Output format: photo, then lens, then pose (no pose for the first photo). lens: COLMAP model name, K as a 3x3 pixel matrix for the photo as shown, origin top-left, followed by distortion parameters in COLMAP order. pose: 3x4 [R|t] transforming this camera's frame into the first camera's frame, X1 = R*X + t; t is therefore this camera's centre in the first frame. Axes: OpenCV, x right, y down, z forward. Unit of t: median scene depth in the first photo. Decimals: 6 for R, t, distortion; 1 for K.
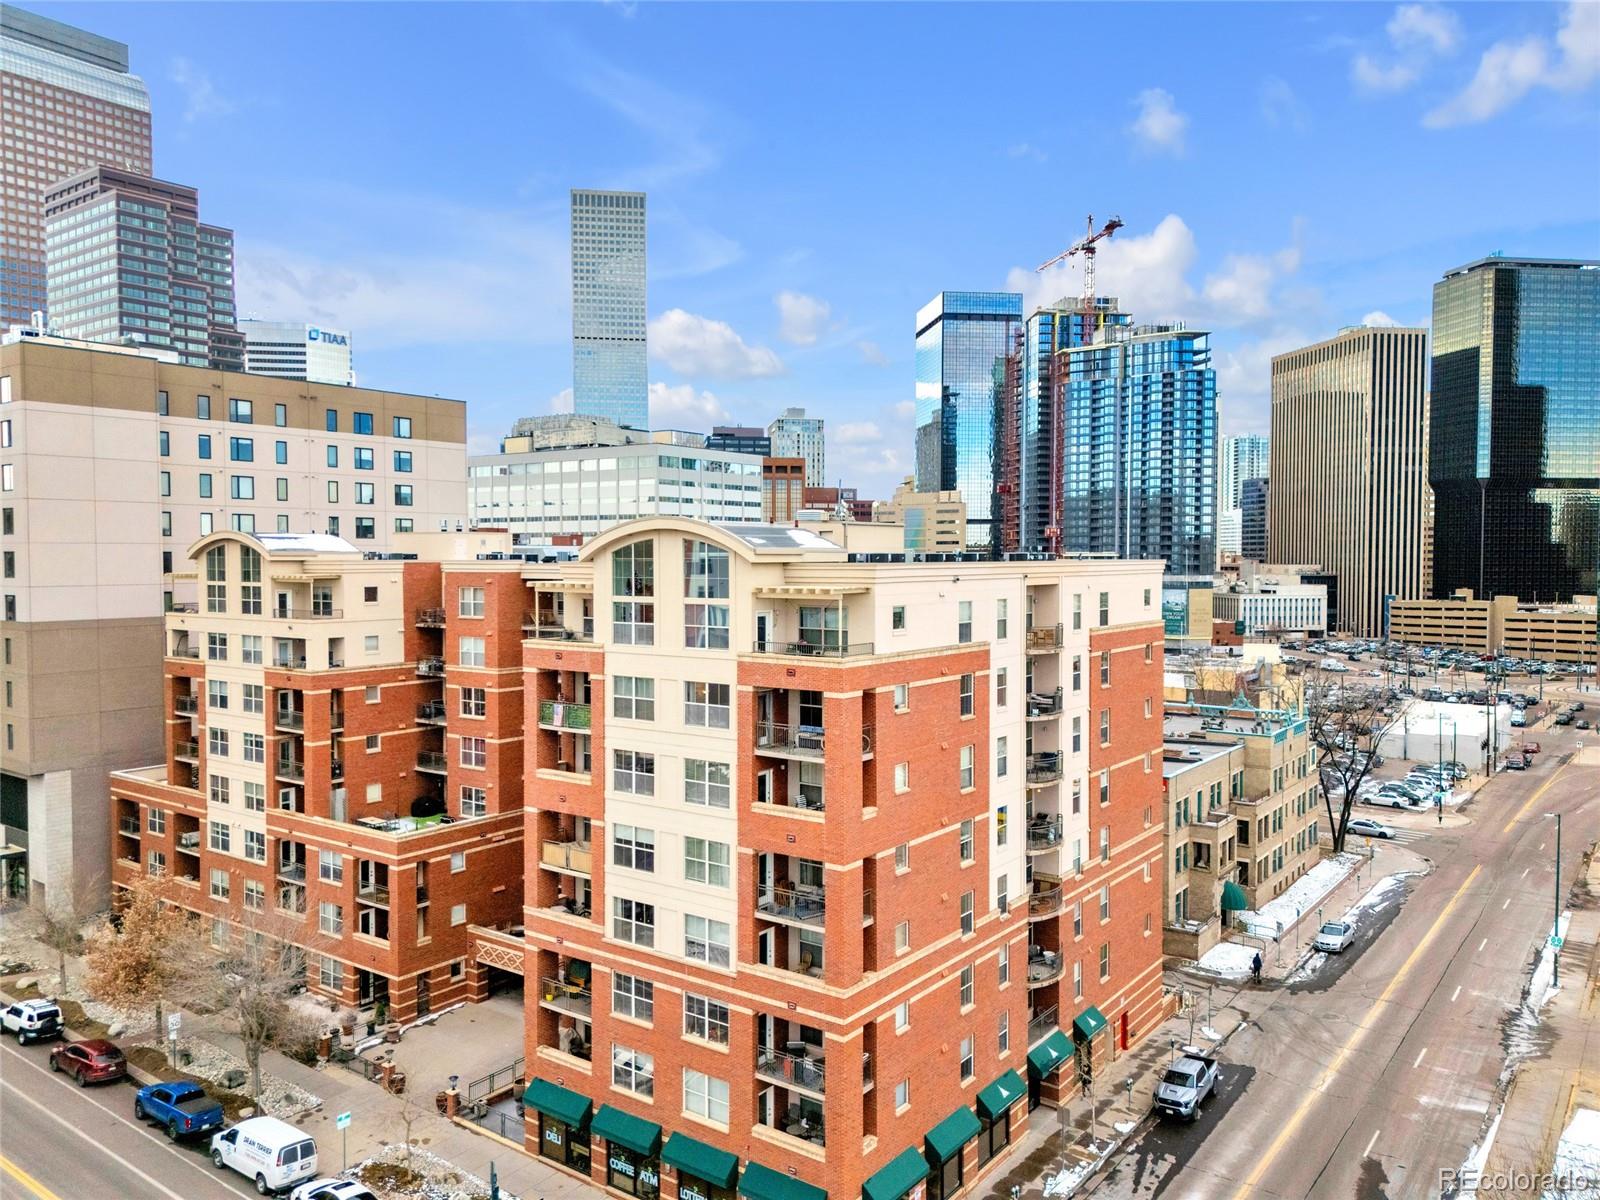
lens RADIAL K [[1173.4, 0, 799.5], [0, 1173.4, 597.4], [0, 0, 1]] dist [0.076793, -0.074613]
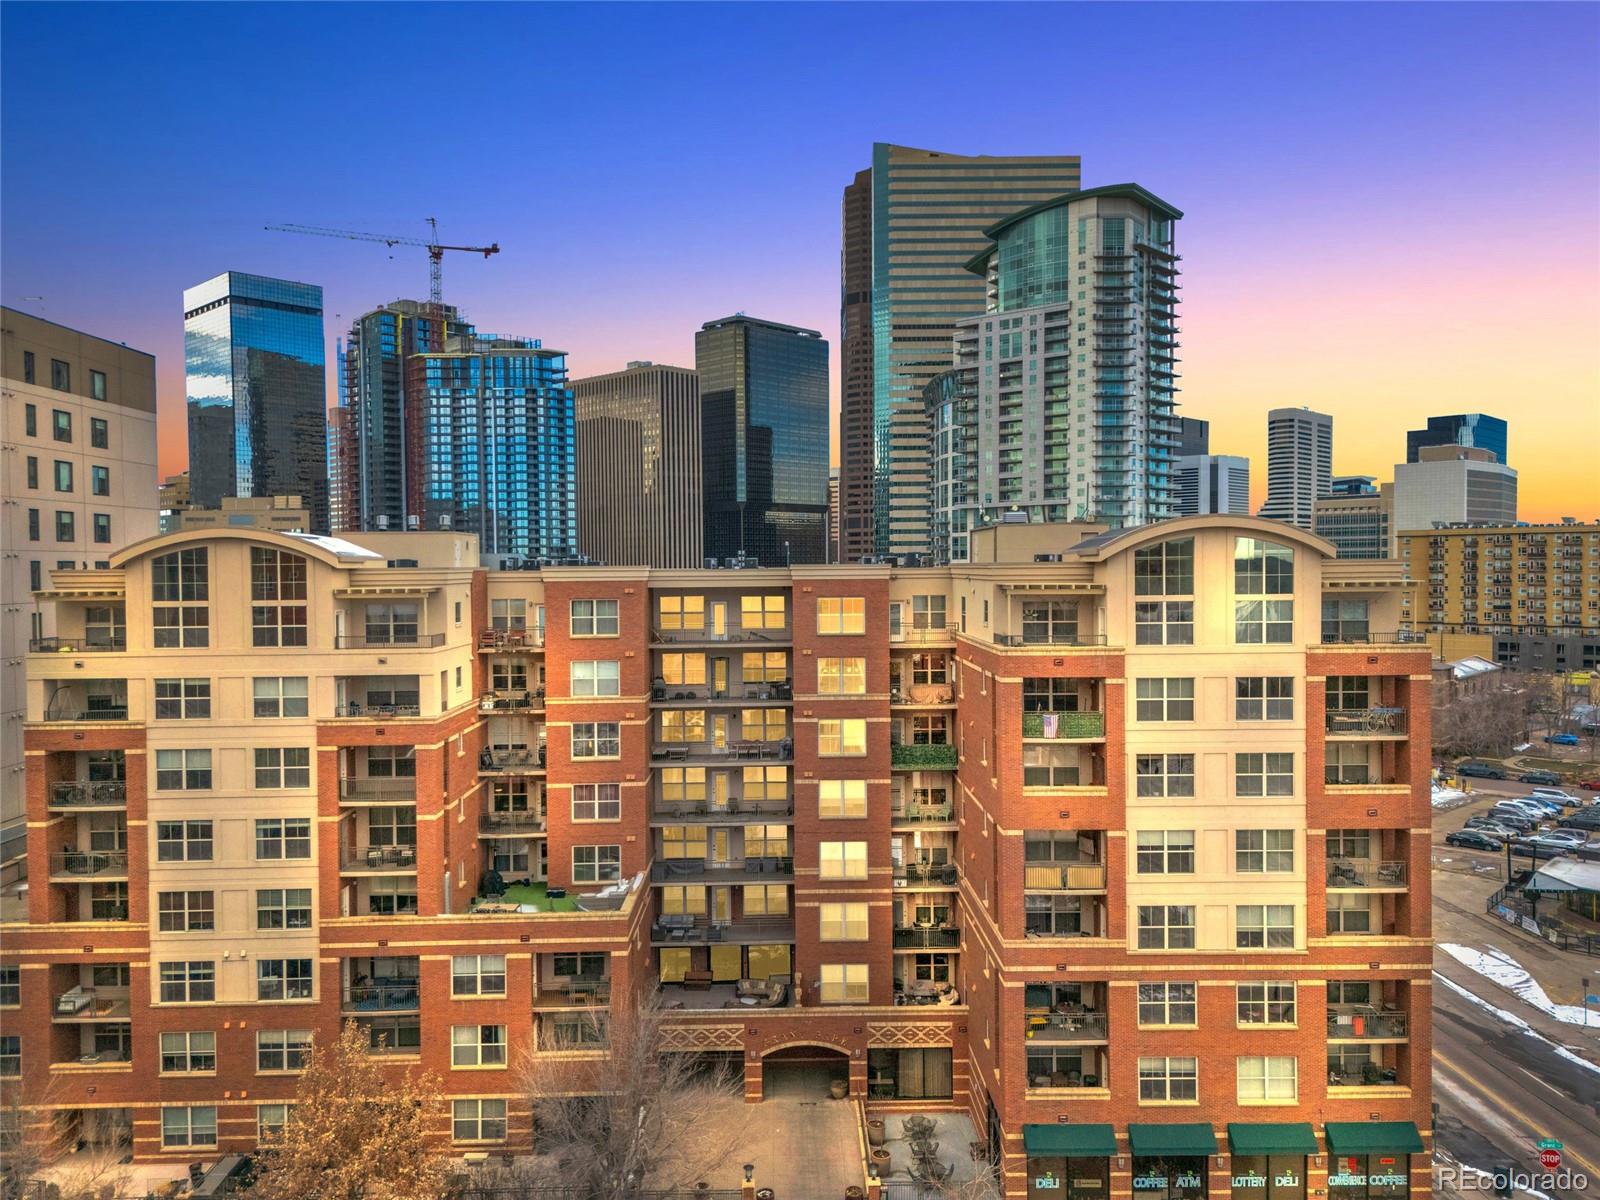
lens RADIAL K [[1173.4, 0, 799.5], [0, 1173.4, 597.4], [0, 0, 1]] dist [0.076793, -0.074613]
pose [[0.793192, -0.022202, 0.608567, -0.627365], [0.029250, 0.999571, -0.001658, -0.004544], [-0.608269, 0.019116, 0.793501, 0.254859]]
